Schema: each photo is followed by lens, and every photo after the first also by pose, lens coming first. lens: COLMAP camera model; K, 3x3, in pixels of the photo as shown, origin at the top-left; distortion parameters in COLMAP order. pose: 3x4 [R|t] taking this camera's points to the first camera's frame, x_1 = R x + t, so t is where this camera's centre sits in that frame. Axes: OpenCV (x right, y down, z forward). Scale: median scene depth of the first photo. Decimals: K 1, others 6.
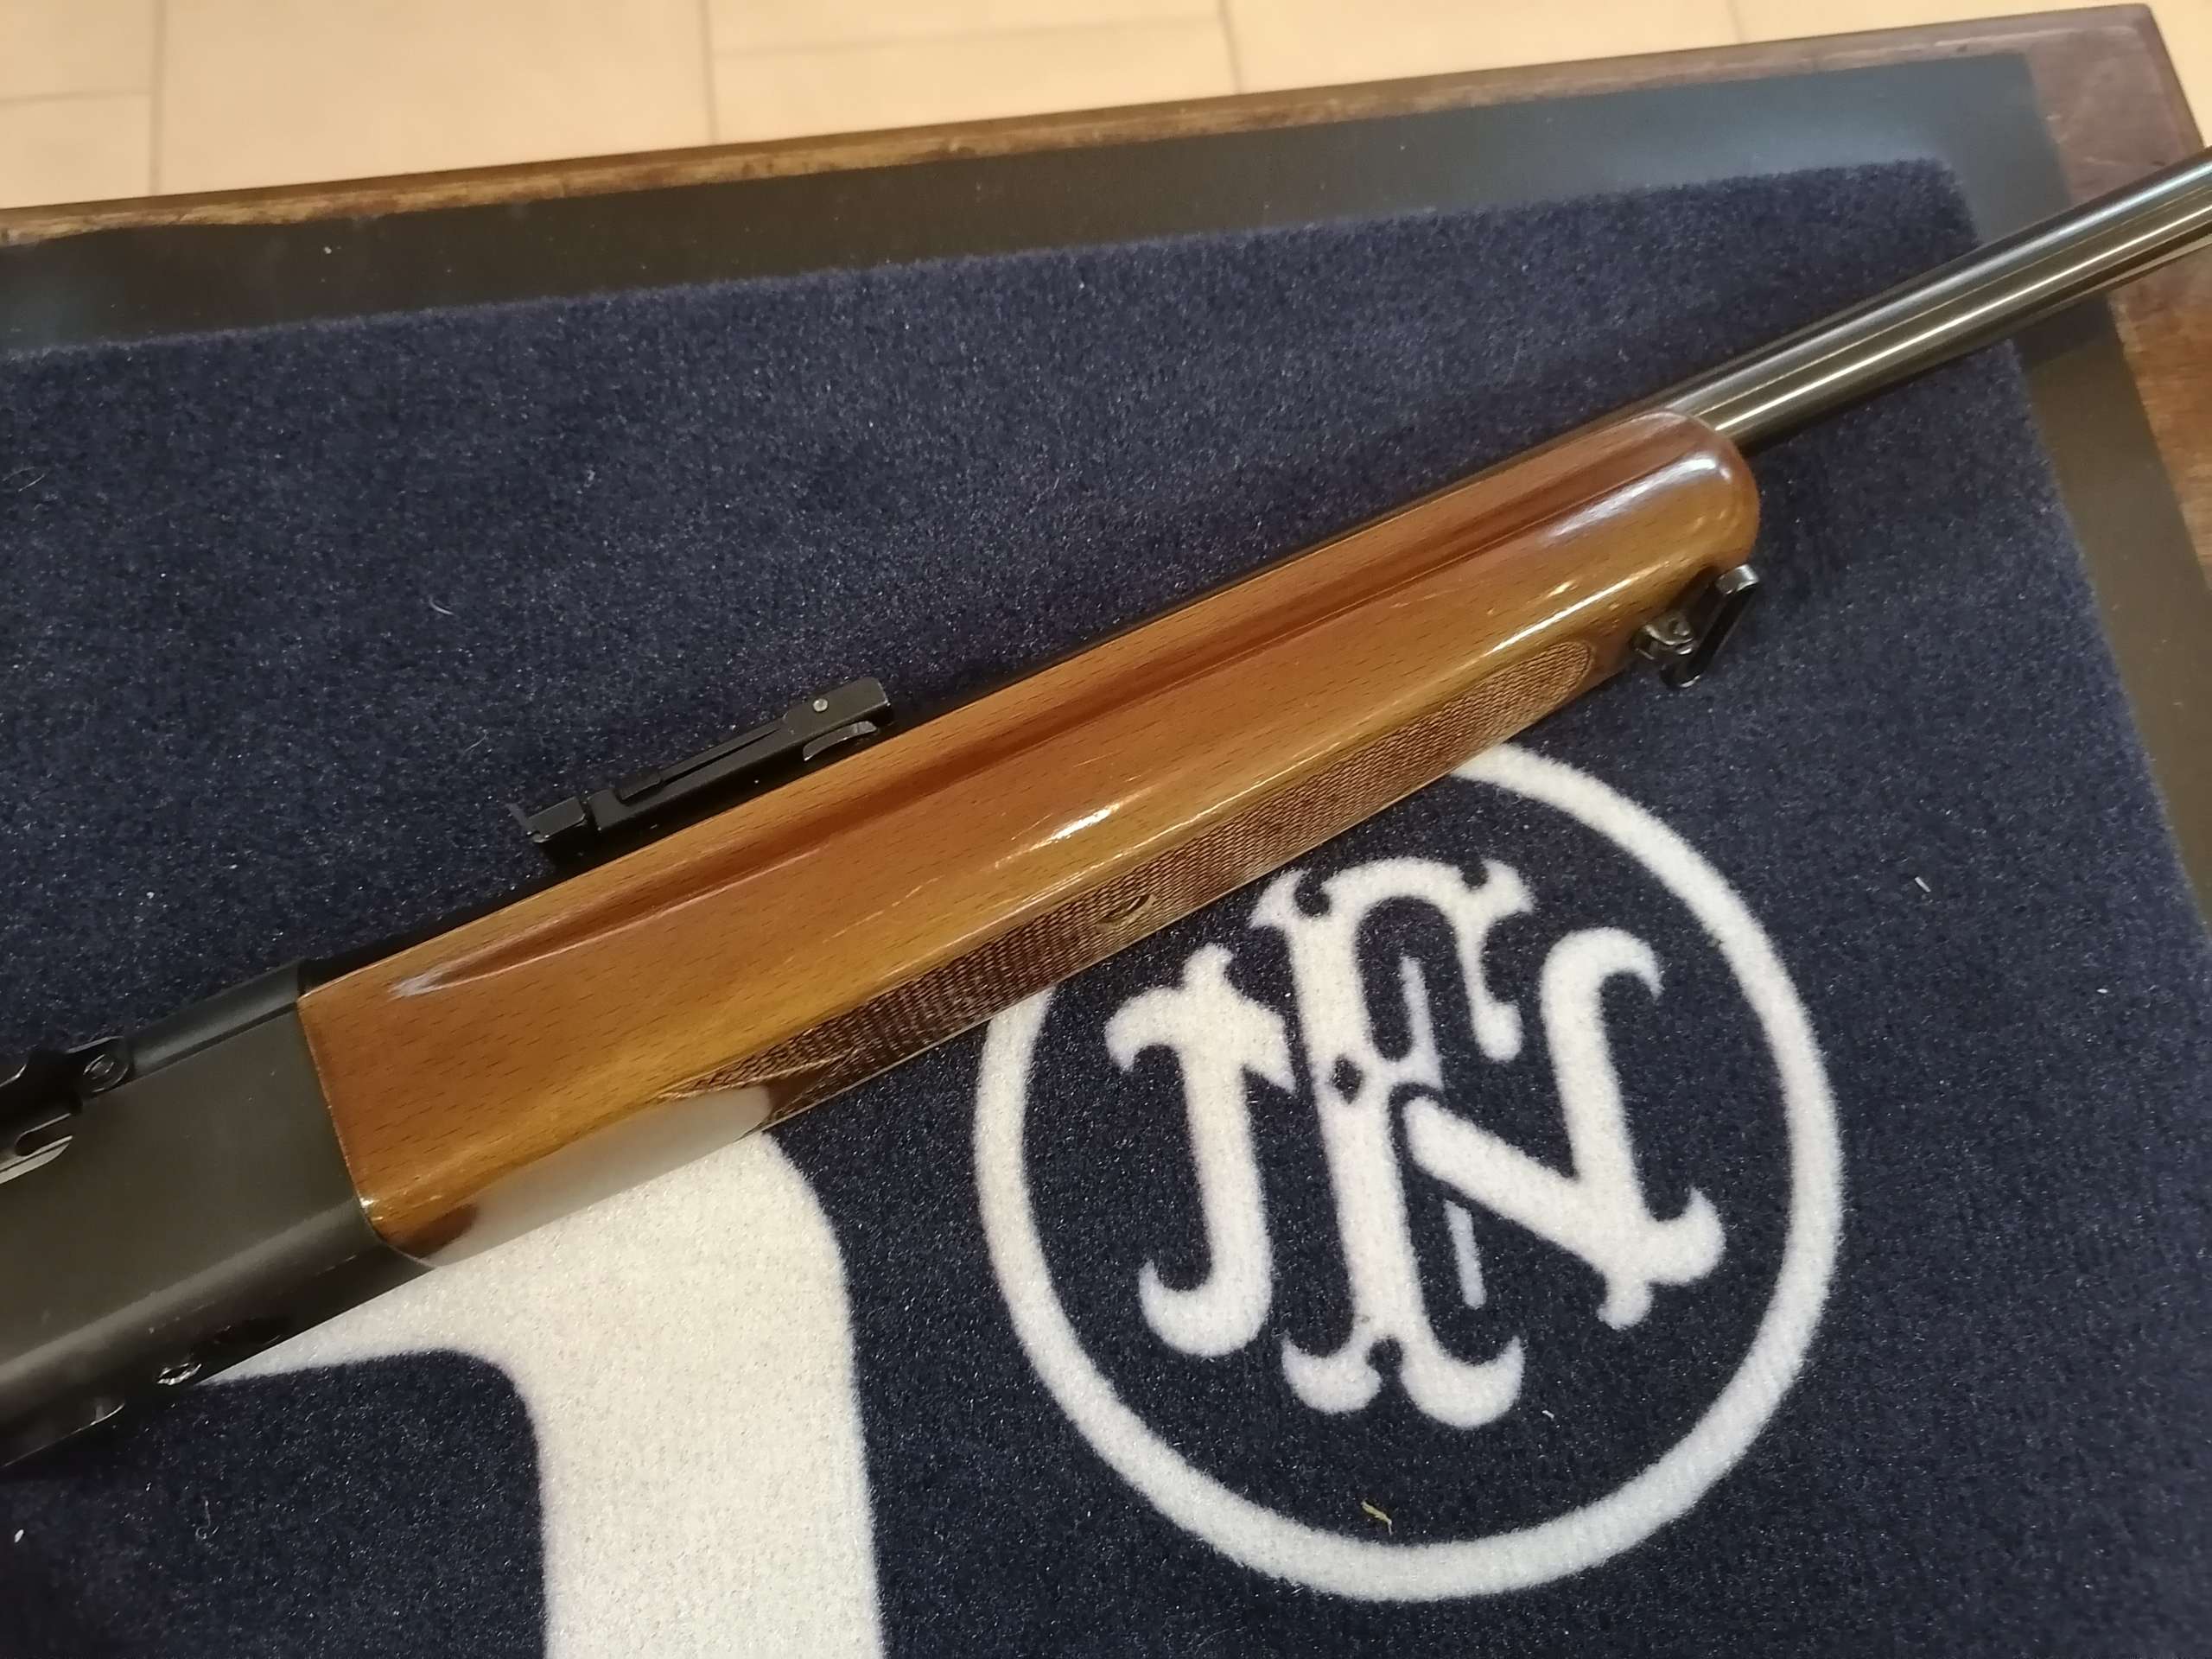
lens RADIAL K [[1692.3, 0, 1106.0], [0, 1692.3, 829.5], [0, 0, 1]] dist [0.014526, -0.011345]
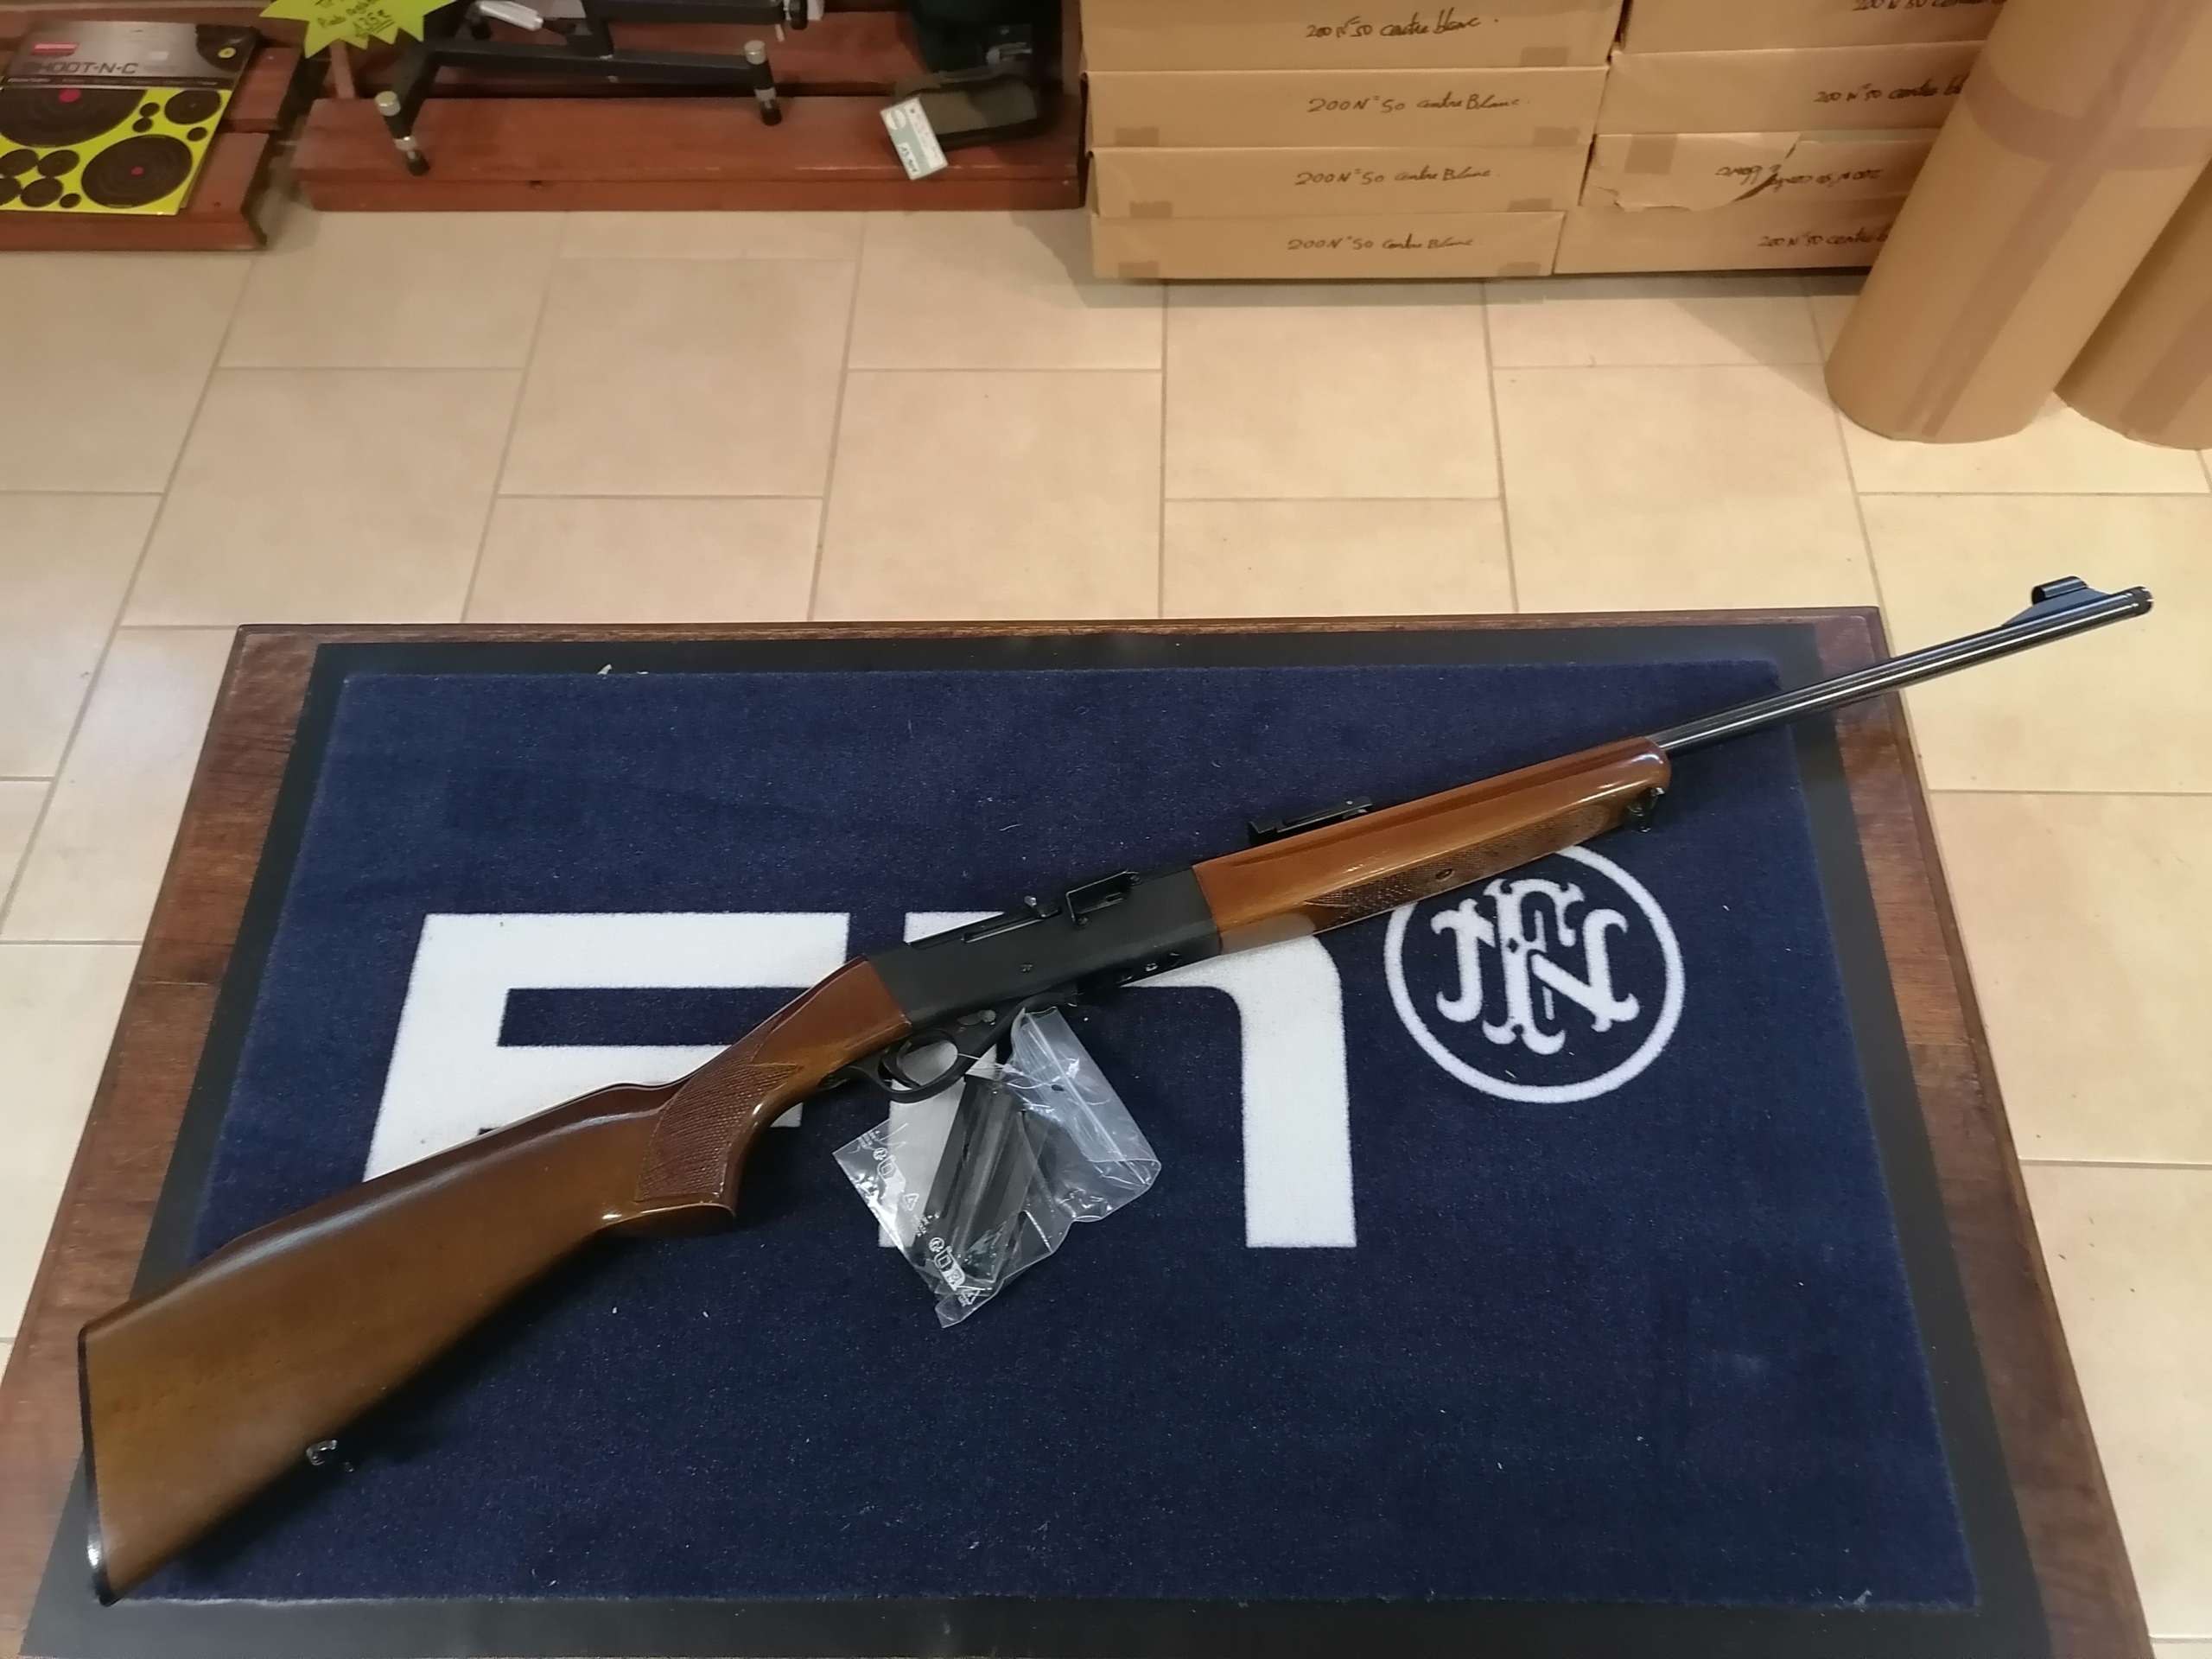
lens RADIAL K [[1660.6, 0, 1105.5], [0, 1660.6, 836.0], [0, 0, 1]] dist [0.025050, 0.003259]
pose [[0.984298, 0.102155, -0.143951, -0.151714], [-0.127669, 0.975173, -0.180936, 0.550625], [0.121893, 0.196473, 0.972903, -1.858620]]
